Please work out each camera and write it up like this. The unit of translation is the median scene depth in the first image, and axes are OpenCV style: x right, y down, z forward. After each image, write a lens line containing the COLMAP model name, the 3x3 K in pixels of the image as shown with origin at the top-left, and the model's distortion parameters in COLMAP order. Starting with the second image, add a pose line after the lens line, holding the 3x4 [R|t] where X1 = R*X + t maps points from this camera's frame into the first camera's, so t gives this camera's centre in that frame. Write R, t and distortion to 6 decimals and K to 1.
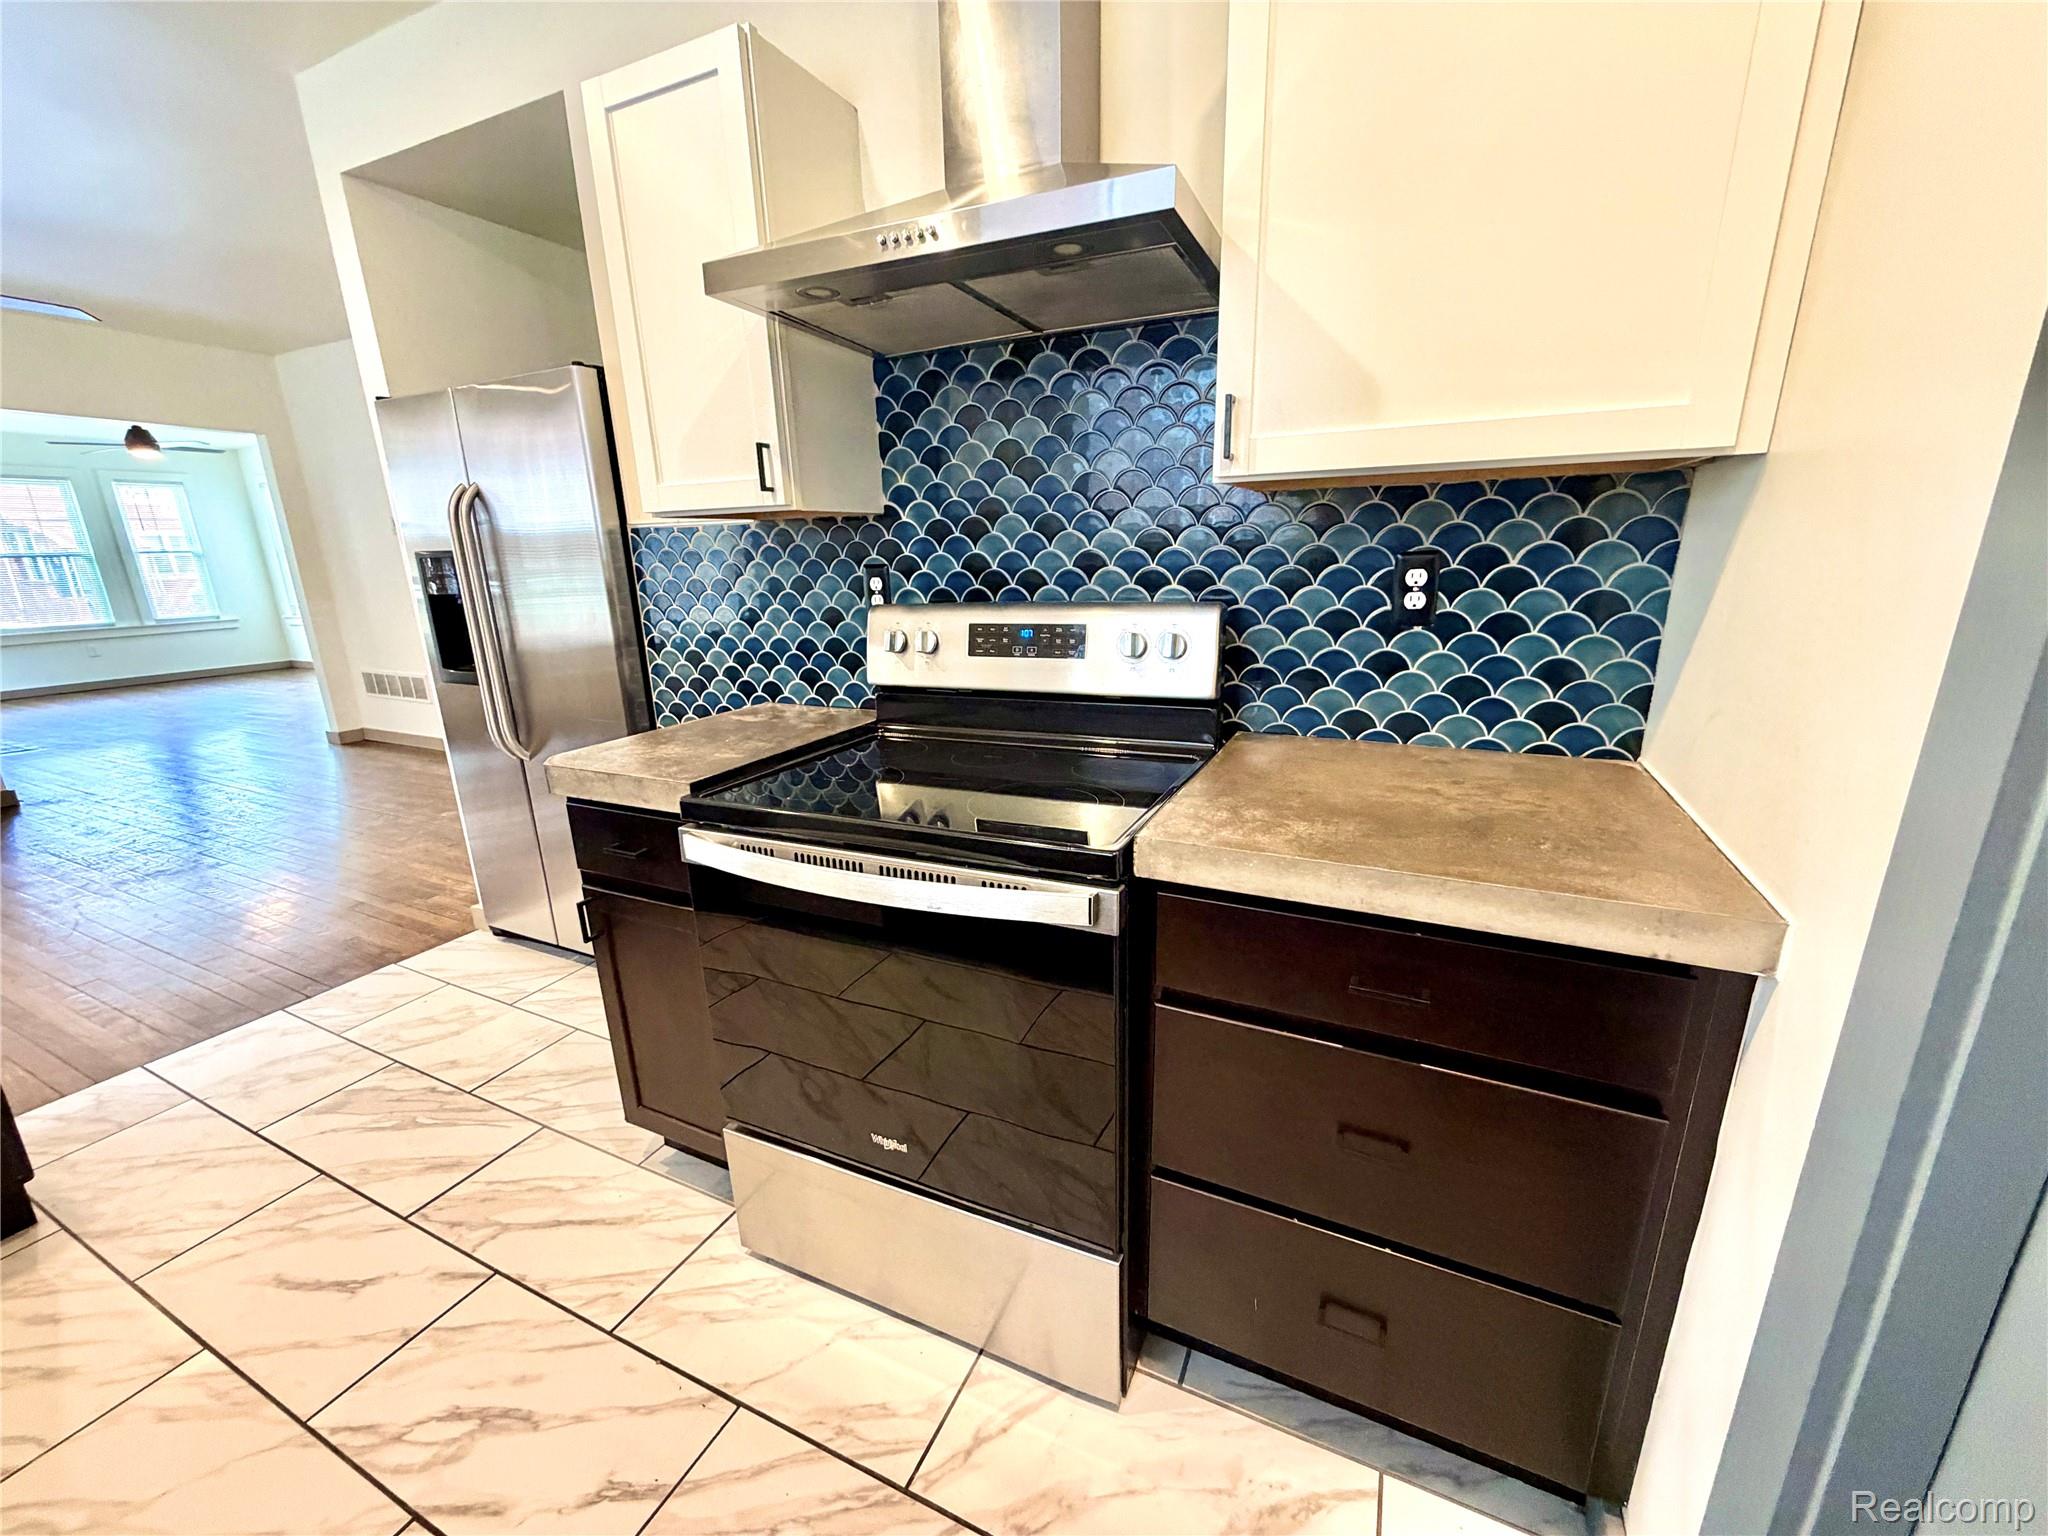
lens RADIAL K [[818.7, 0, 1016.0], [0, 818.7, 769.5], [0, 0, 1]] dist [0.002414, -0.000043]
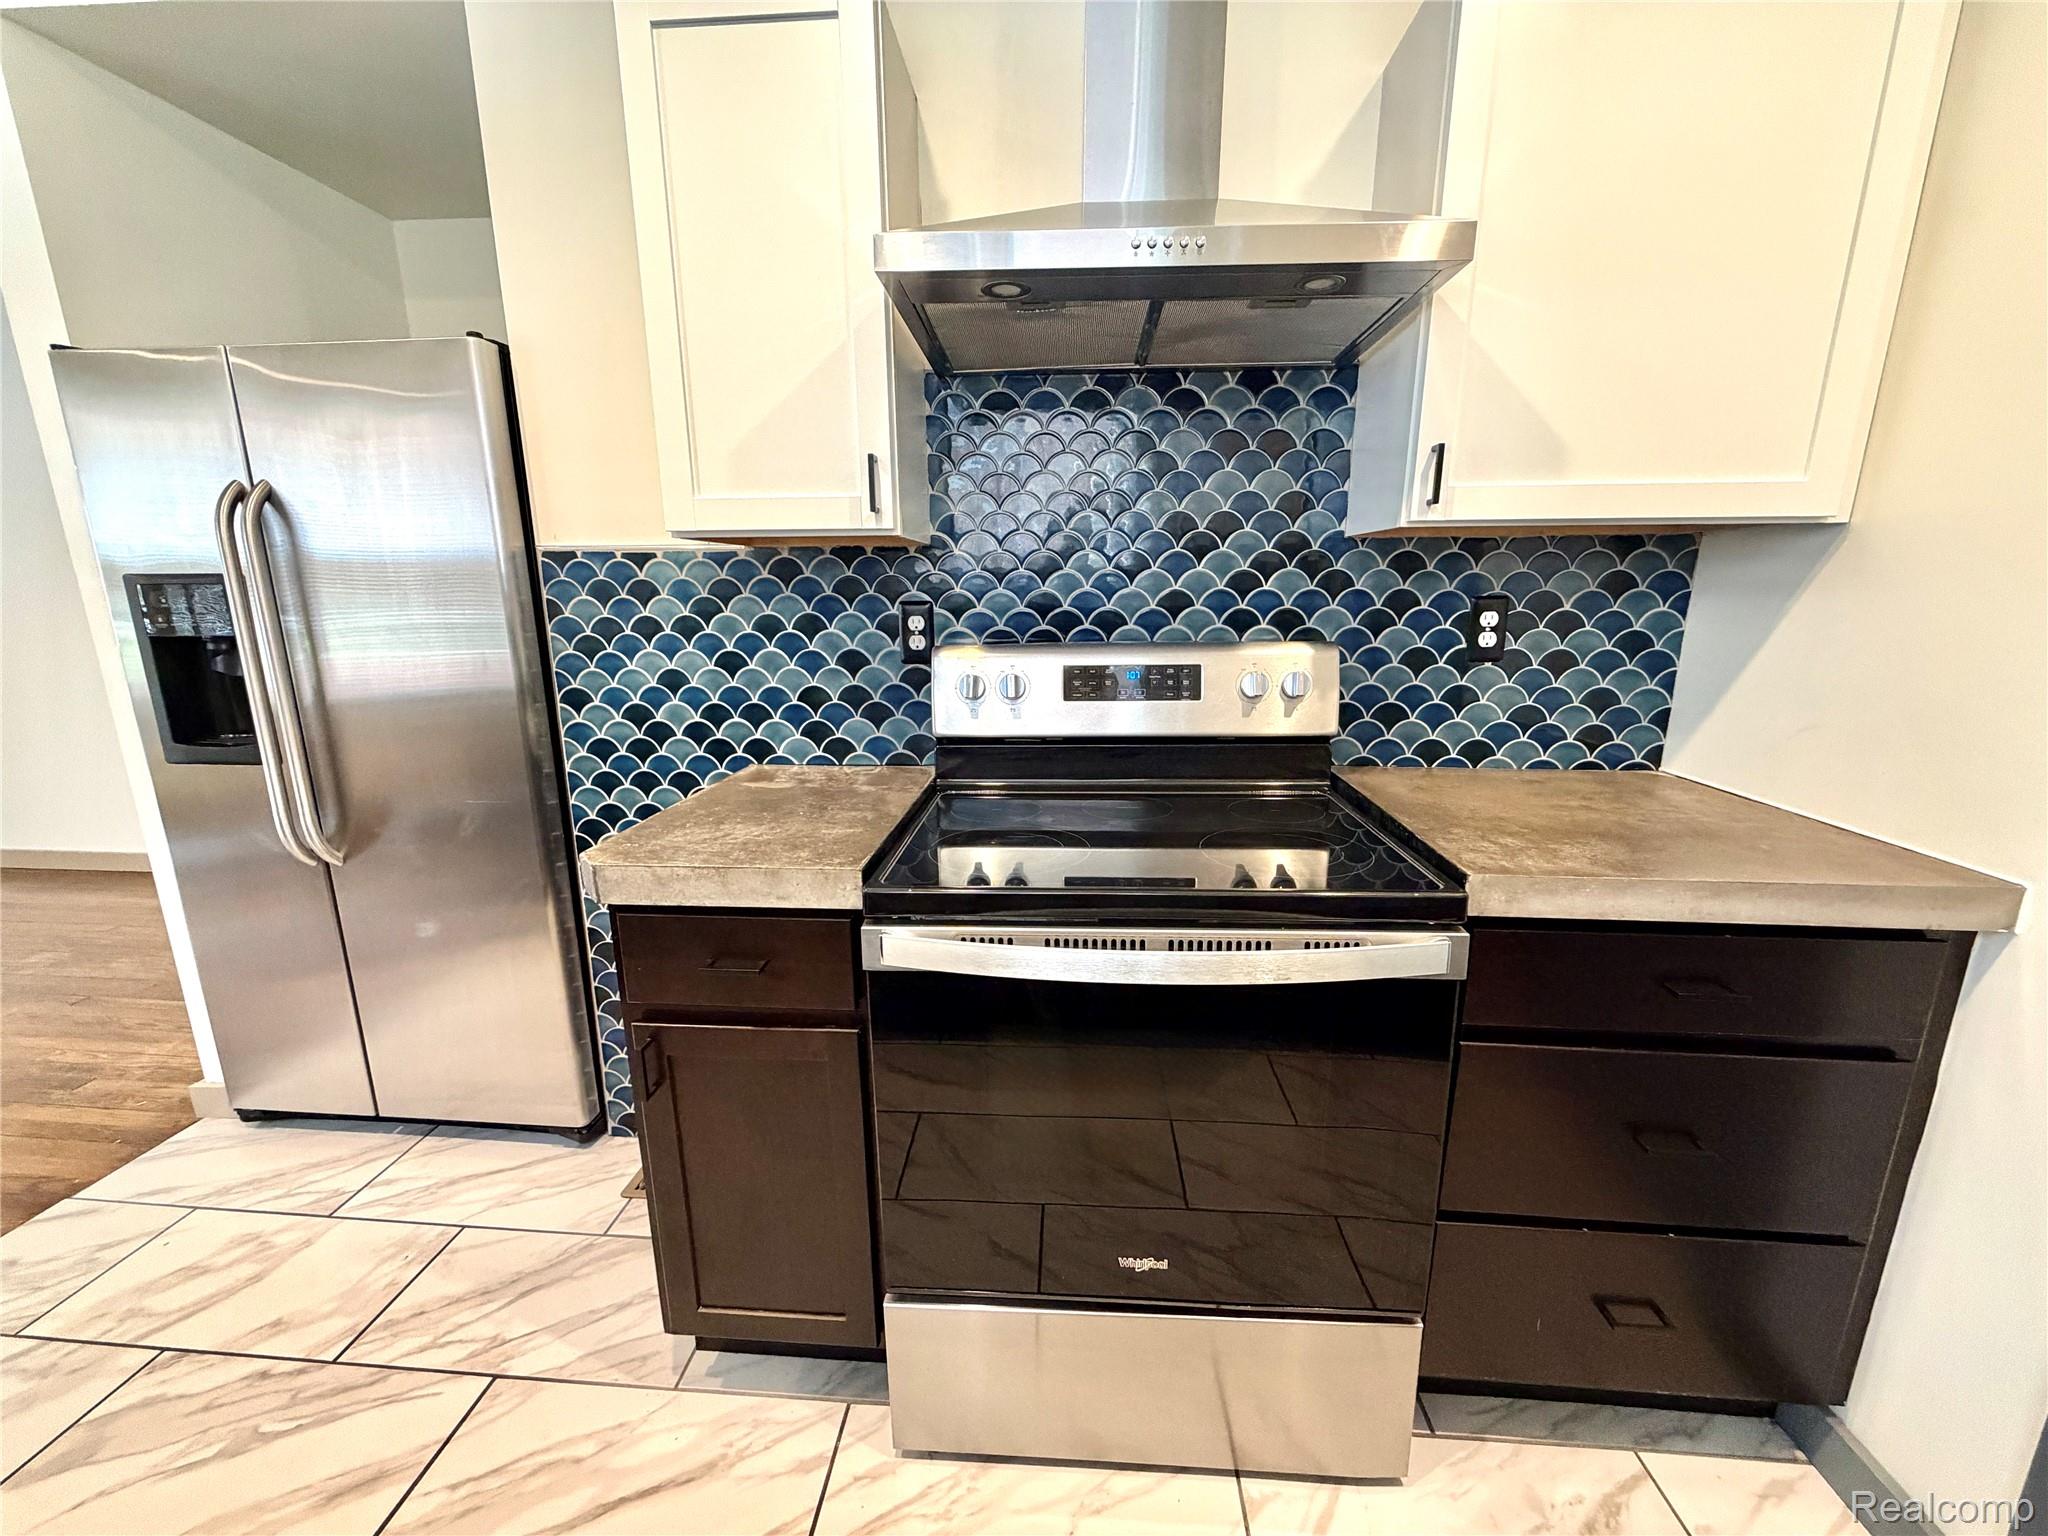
lens RADIAL K [[818.7, 0, 1025.4], [0, 818.7, 769.5], [0, 0, 1]] dist [0.002414, -0.000043]
pose [[0.931245, -0.058510, 0.359665, -0.440243], [0.077393, 0.996264, -0.038315, -0.030297], [-0.356080, 0.063516, 0.932294, 0.166115]]
